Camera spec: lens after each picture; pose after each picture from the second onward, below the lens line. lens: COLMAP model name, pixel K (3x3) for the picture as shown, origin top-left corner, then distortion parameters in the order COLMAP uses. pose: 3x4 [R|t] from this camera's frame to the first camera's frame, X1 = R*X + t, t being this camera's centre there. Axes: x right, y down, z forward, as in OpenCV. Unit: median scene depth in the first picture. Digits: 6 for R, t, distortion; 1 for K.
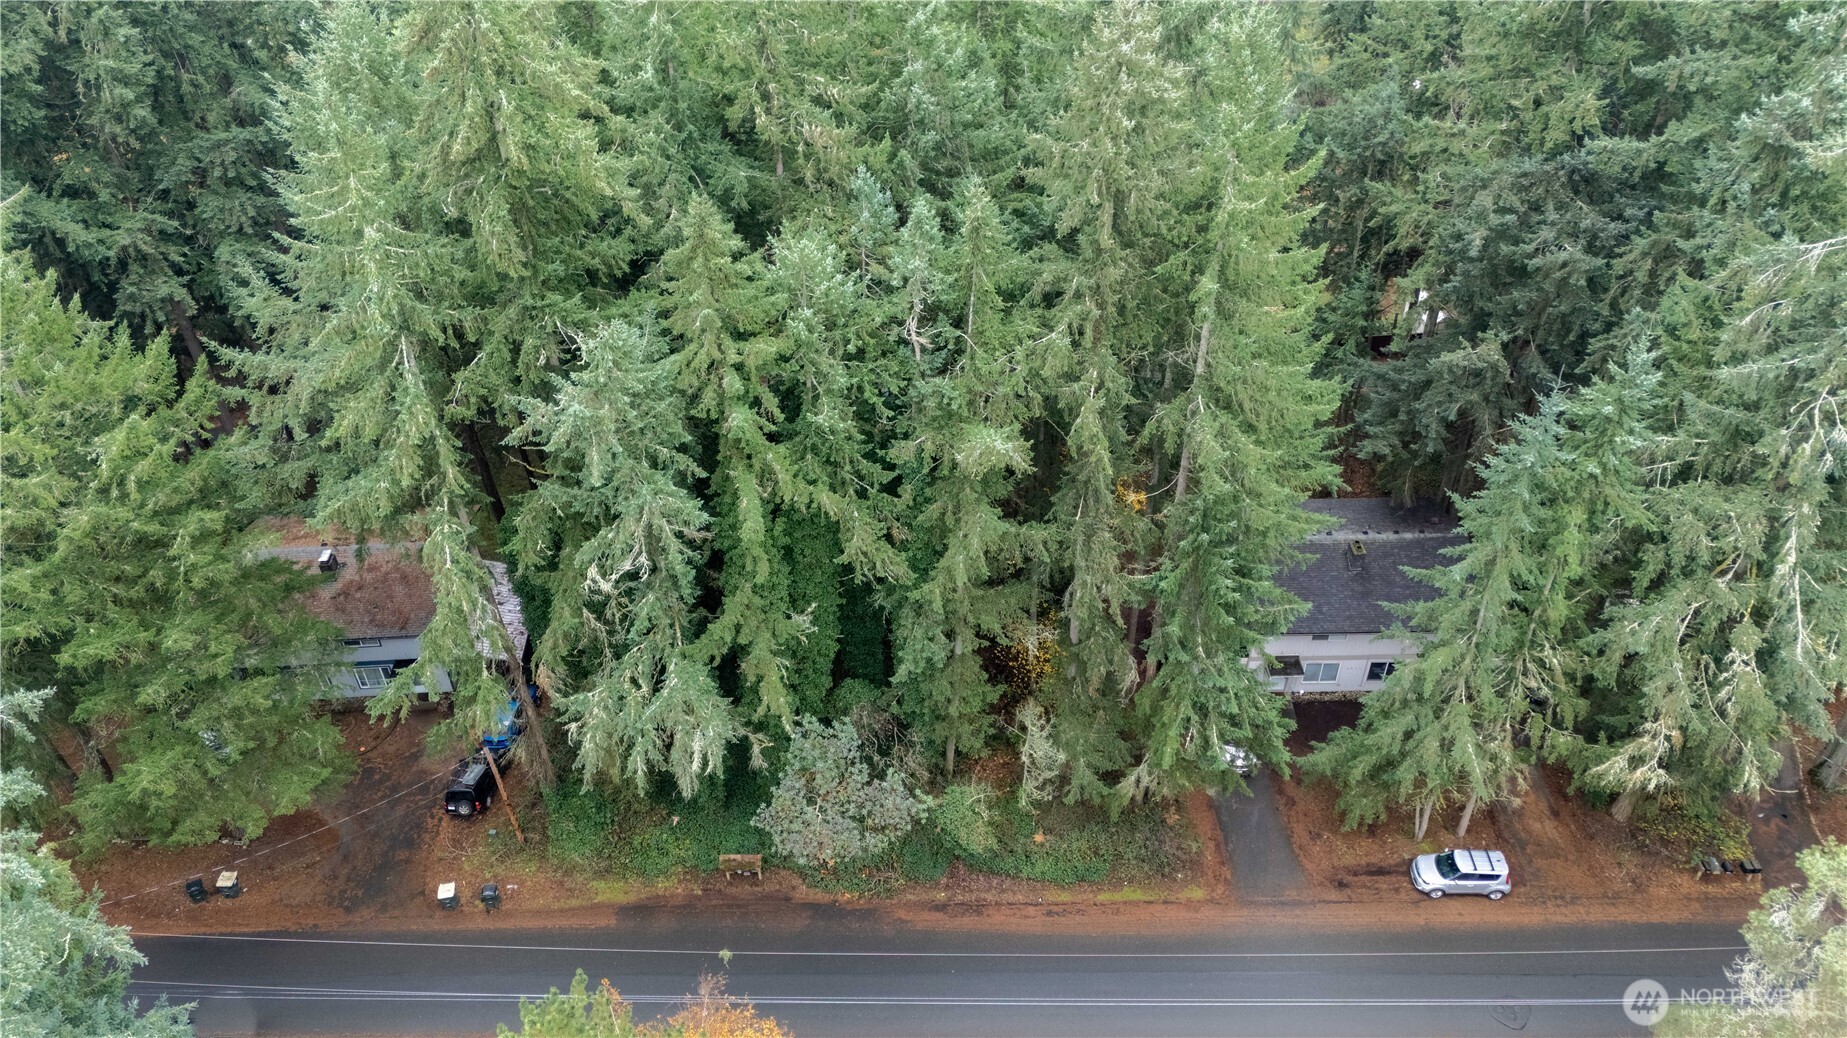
lens RADIAL K [[1346.3, 0, 928.2], [0, 1346.3, 533.1], [0, 0, 1]] dist [0.066093, -0.059102]
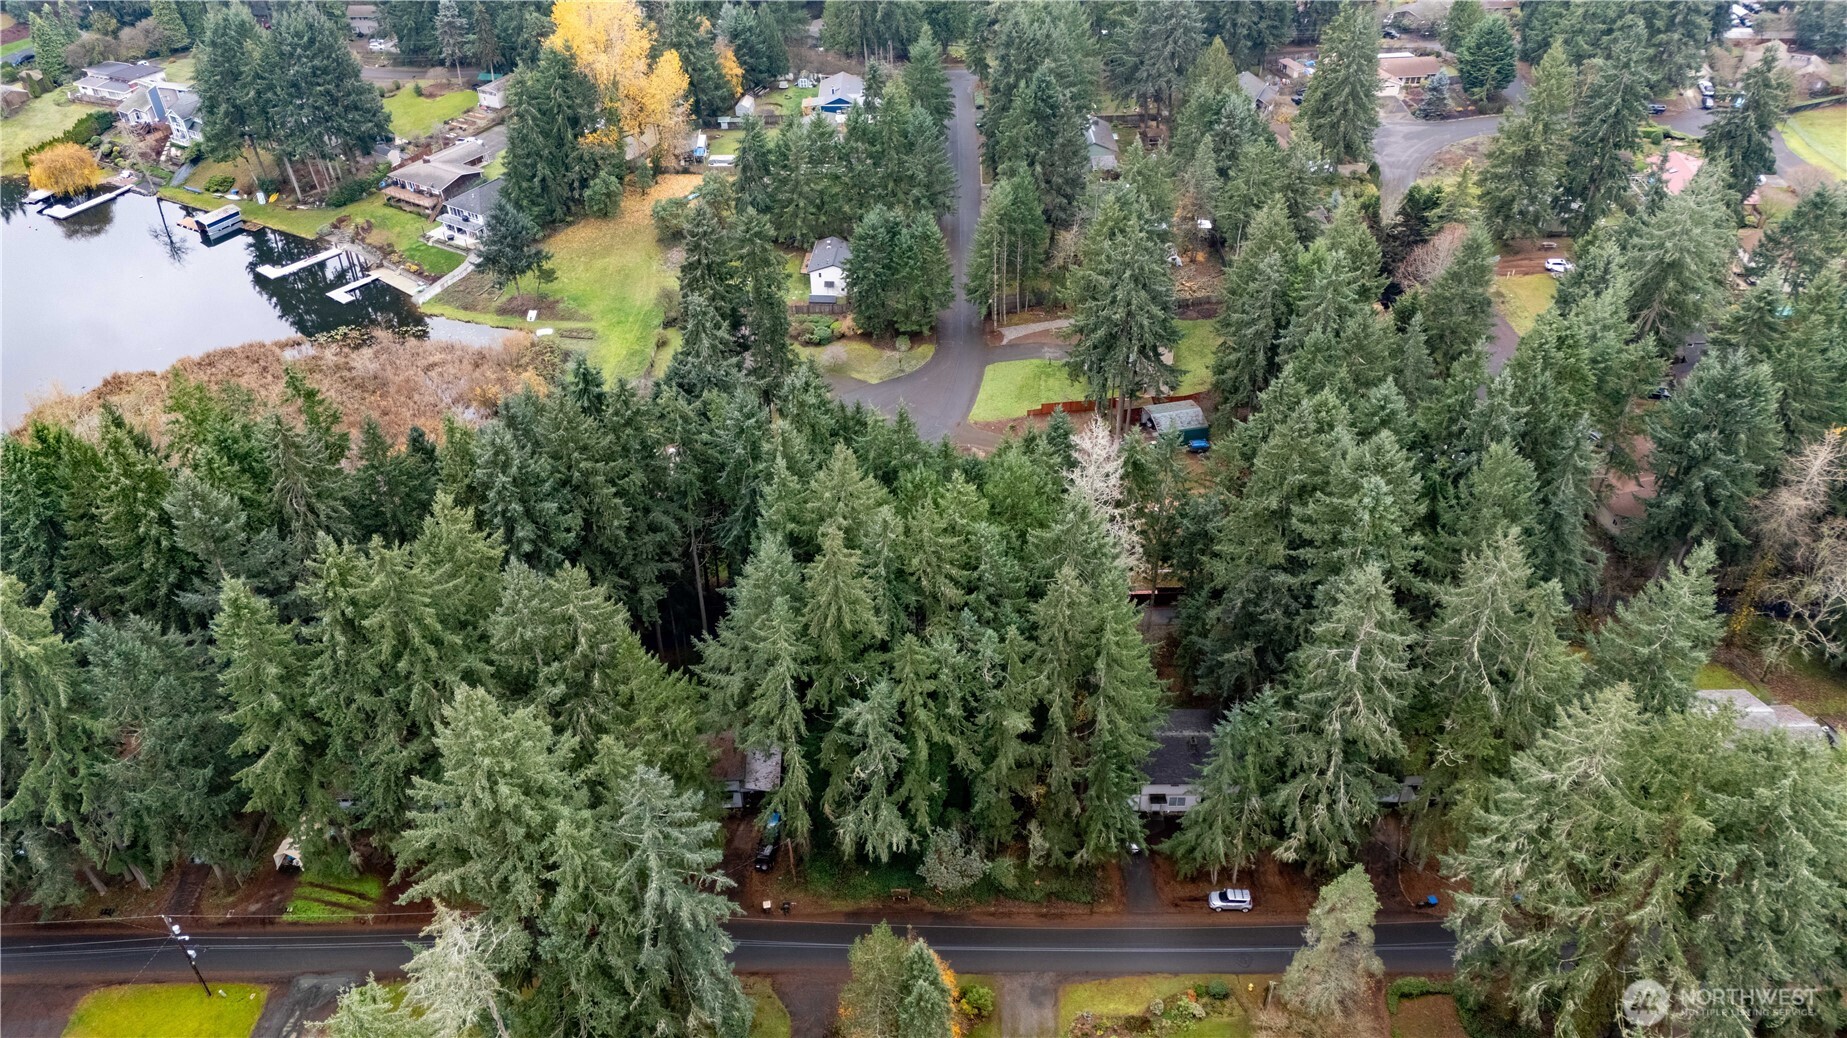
lens RADIAL K [[1346.3, 0, 929.5], [0, 1346.3, 519.1], [0, 0, 1]] dist [0.066093, -0.059102]
pose [[0.999980, 0.005408, -0.003213, -0.100656], [-0.005592, 0.998172, -0.060181, -0.260453], [0.002882, 0.060198, 0.998182, -1.391204]]
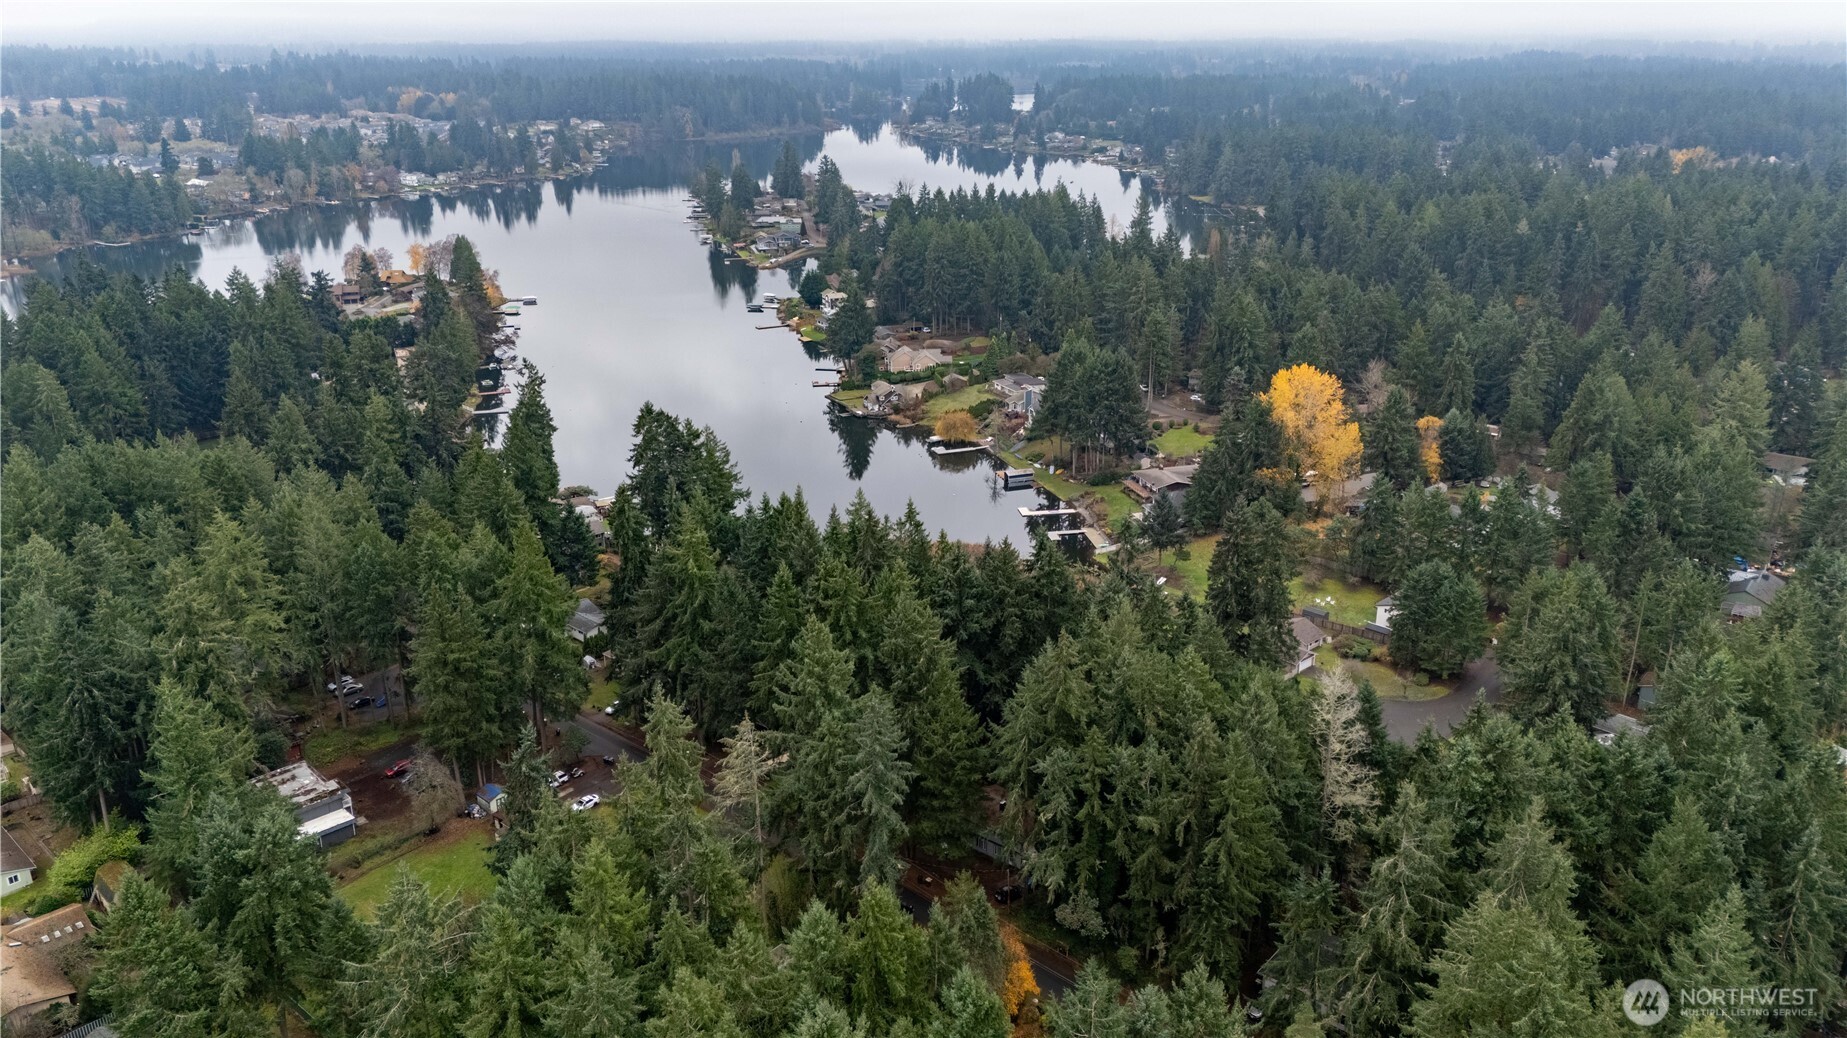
lens RADIAL K [[1346.3, 0, 931.9], [0, 1346.3, 508.9], [0, 0, 1]] dist [0.066093, -0.059102]
pose [[0.751877, 0.232074, -0.617109, 1.391804], [-0.437629, 0.875739, -0.203866, 0.156885], [0.493114, 0.423347, 0.760010, -1.950986]]
